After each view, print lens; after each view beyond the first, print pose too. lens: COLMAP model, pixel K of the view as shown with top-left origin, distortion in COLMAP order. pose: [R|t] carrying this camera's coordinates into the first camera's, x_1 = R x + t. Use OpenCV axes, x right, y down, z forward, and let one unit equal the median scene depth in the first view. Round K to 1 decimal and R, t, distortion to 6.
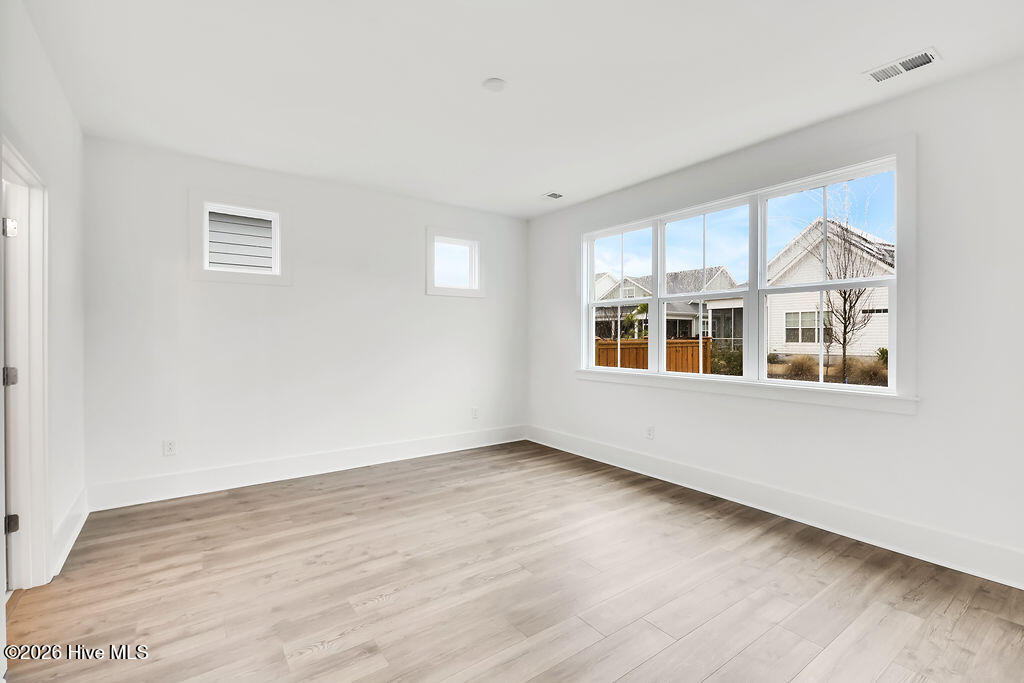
lens RADIAL K [[457.1, 0, 514.3], [0, 457.1, 339.9], [0, 0, 1]] dist [0.014618, -0.007132]
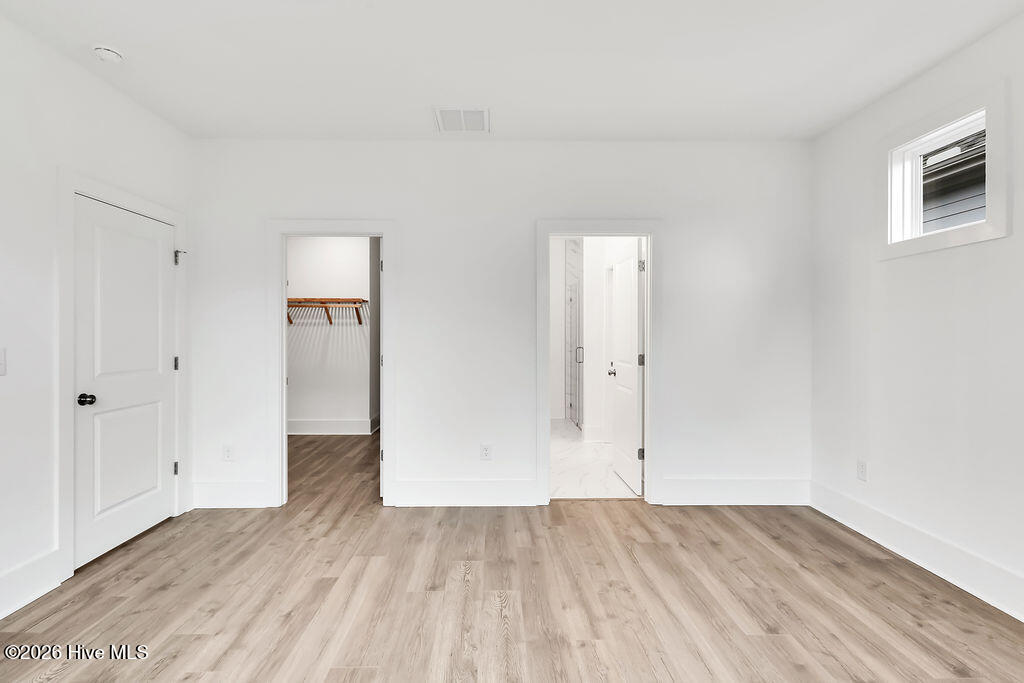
lens RADIAL K [[457.1, 0, 514.3], [0, 457.1, 339.9], [0, 0, 1]] dist [0.014618, -0.007132]
pose [[-0.560575, 0.001127, -0.828103, 0.411281], [-0.005478, 0.999972, 0.005068, -0.010459], [0.828086, 0.007377, -0.560553, 1.278153]]
